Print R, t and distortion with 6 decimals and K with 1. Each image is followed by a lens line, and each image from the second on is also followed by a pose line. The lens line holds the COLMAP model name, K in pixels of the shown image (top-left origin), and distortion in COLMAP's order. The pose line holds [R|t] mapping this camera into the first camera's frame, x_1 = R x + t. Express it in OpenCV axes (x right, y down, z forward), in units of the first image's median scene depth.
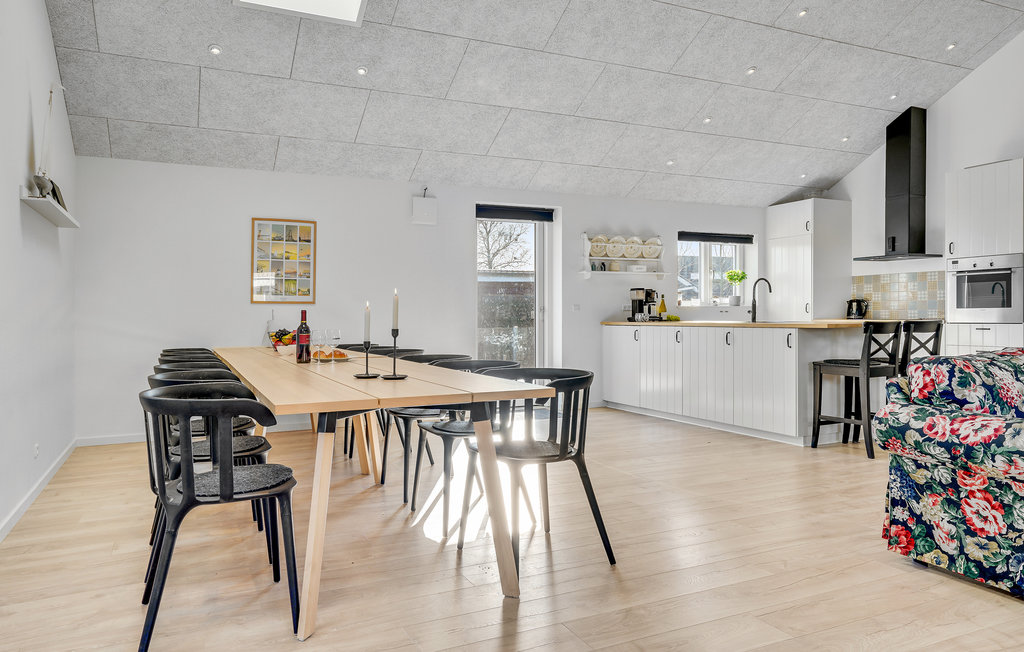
lens RADIAL K [[678.3, 0, 500.6], [0, 678.3, 326.0], [0, 0, 1]] dist [-0.001403, -0.000600]
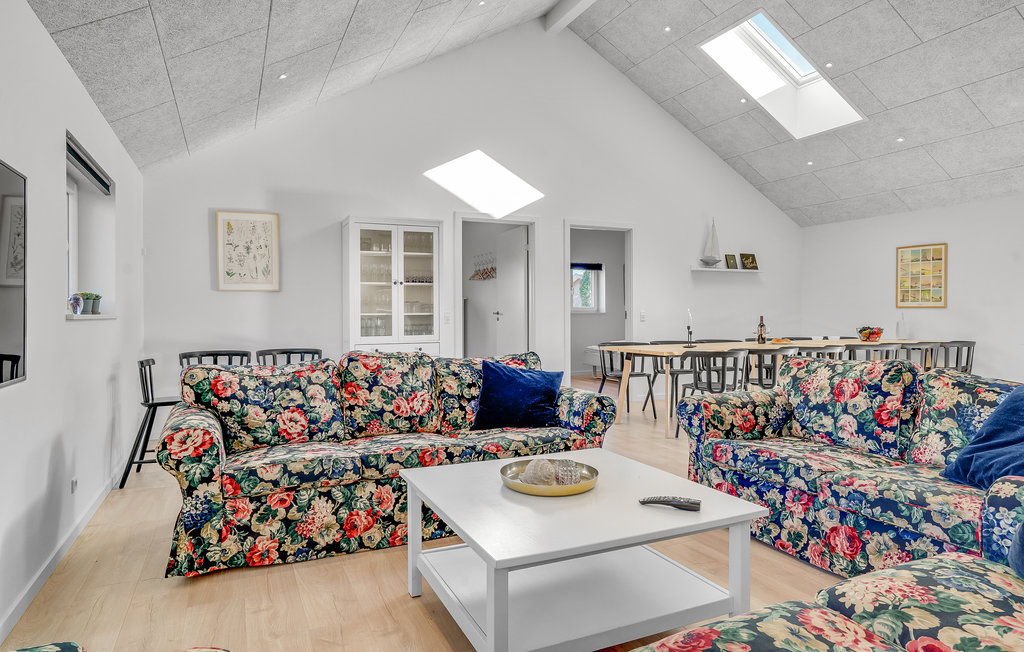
lens RADIAL K [[588.7, 0, 511.1], [0, 588.7, 317.3], [0, 0, 1]] dist [-0.025211, 0.001460]
pose [[-0.005336, 0.014241, -0.999884, 0.680705], [-0.012102, 0.999824, 0.014305, -0.017445], [0.999913, 0.012177, -0.005163, 0.159040]]
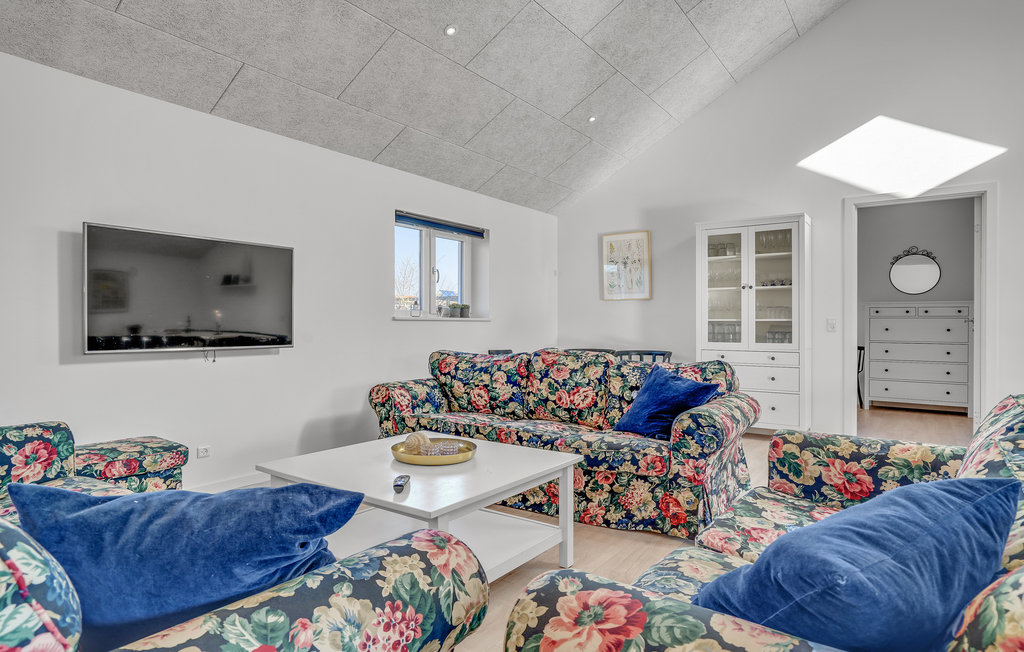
lens RADIAL K [[581.6, 0, 512.0], [0, 581.6, 326.0], [0, 0, 1]] dist [-0.005798, 0.000271]
pose [[-0.860200, 0.006837, -0.509911, 0.540006], [-0.006615, 0.999676, 0.024563, -0.017114], [0.509914, 0.024502, -0.859876, 0.463616]]
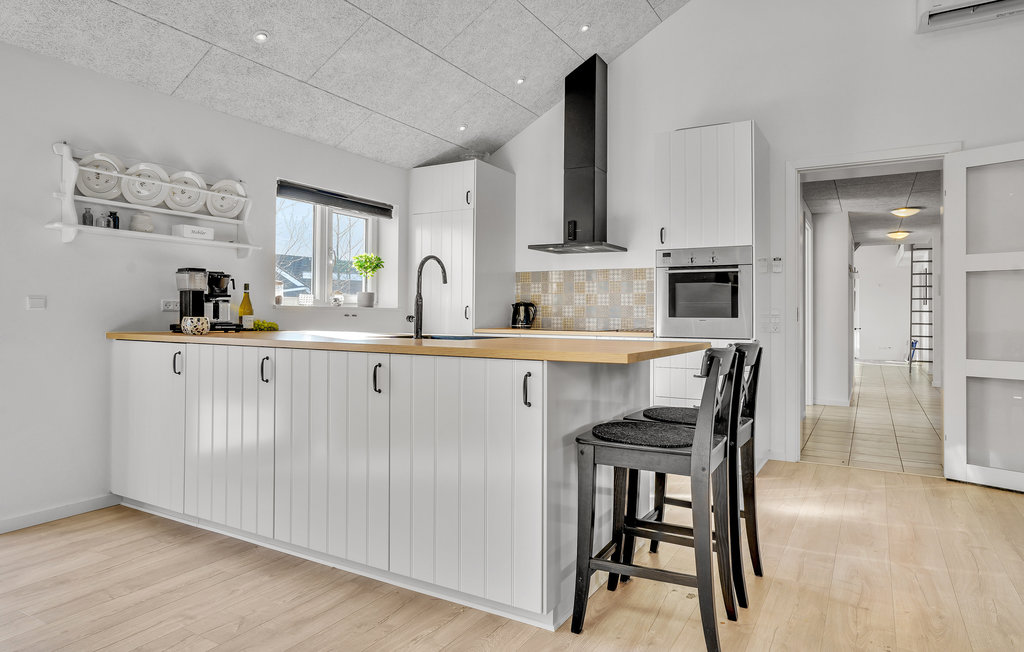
lens RADIAL K [[605.0, 0, 525.3], [0, 605.0, 312.9], [0, 0, 1]] dist [0.018878, 0.000992]
pose [[0.808187, 0.018488, 0.588636, 0.135167], [-0.006291, 0.999721, -0.022761, -0.012747], [-0.588893, 0.014692, 0.808078, 0.475203]]
